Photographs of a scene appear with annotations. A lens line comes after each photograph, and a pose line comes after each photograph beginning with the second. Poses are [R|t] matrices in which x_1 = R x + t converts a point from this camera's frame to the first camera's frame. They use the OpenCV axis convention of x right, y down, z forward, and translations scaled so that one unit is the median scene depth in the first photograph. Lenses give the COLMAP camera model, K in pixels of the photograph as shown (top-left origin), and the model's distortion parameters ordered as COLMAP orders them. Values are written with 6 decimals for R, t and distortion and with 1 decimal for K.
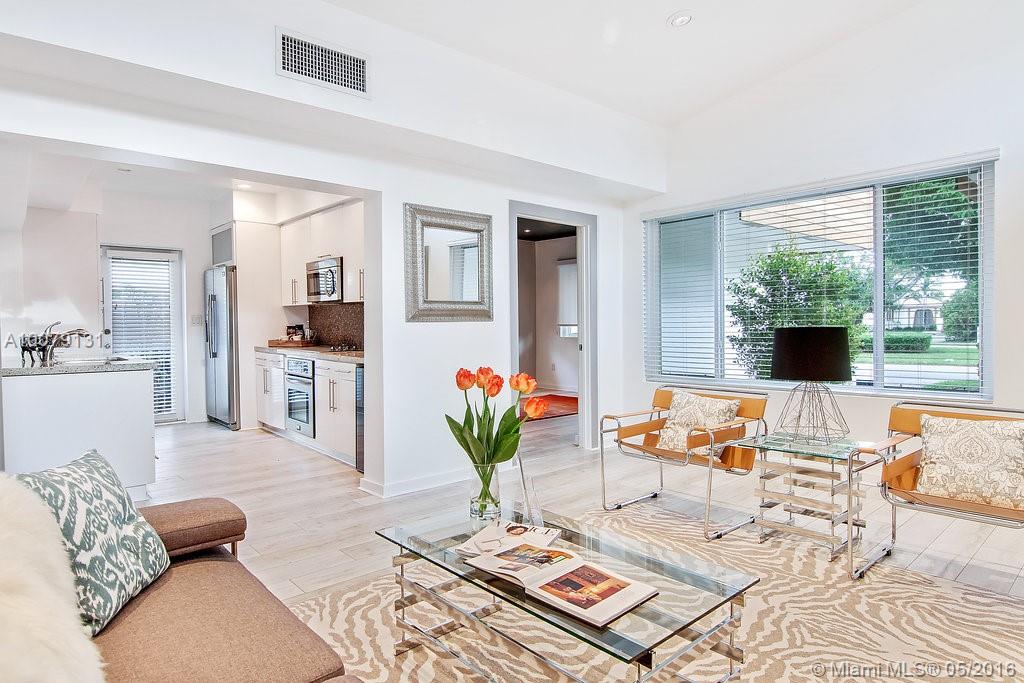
lens RADIAL K [[601.5, 0, 583.8], [0, 601.5, 342.9], [0, 0, 1]] dist [-0.002709, 0.001817]
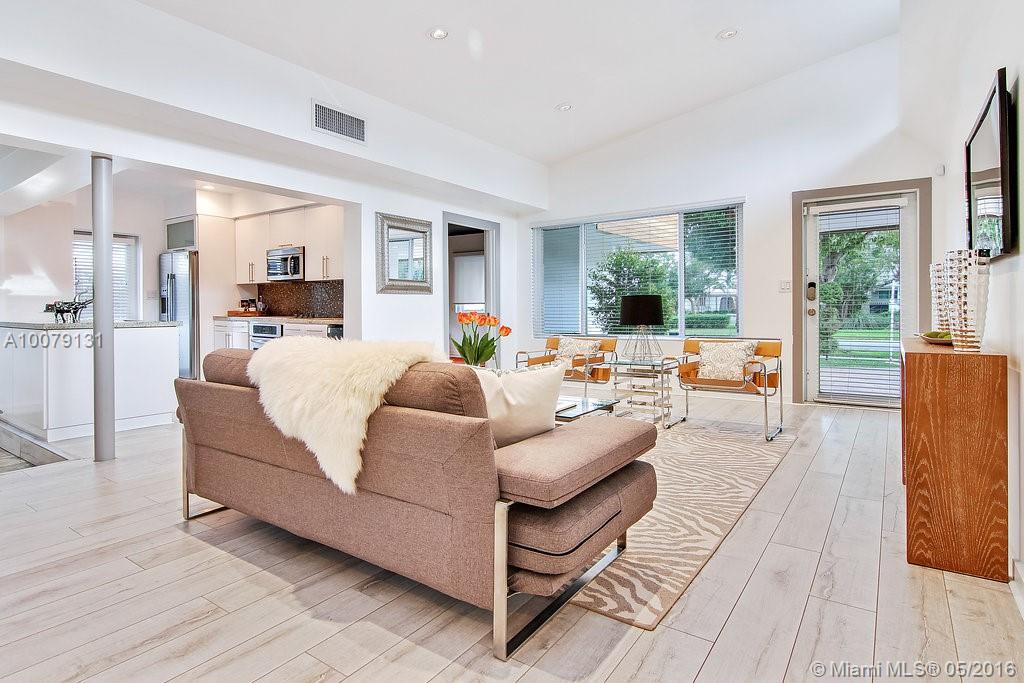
lens RADIAL K [[548.2, 0, 536.7], [0, 548.2, 310.4], [0, 0, 1]] dist [0.034319, -0.000146]
pose [[0.985492, 0.005980, 0.169619, -0.132719], [-0.000333, 0.999445, -0.033300, 0.047827], [-0.169724, 0.032761, 0.984947, -0.353752]]
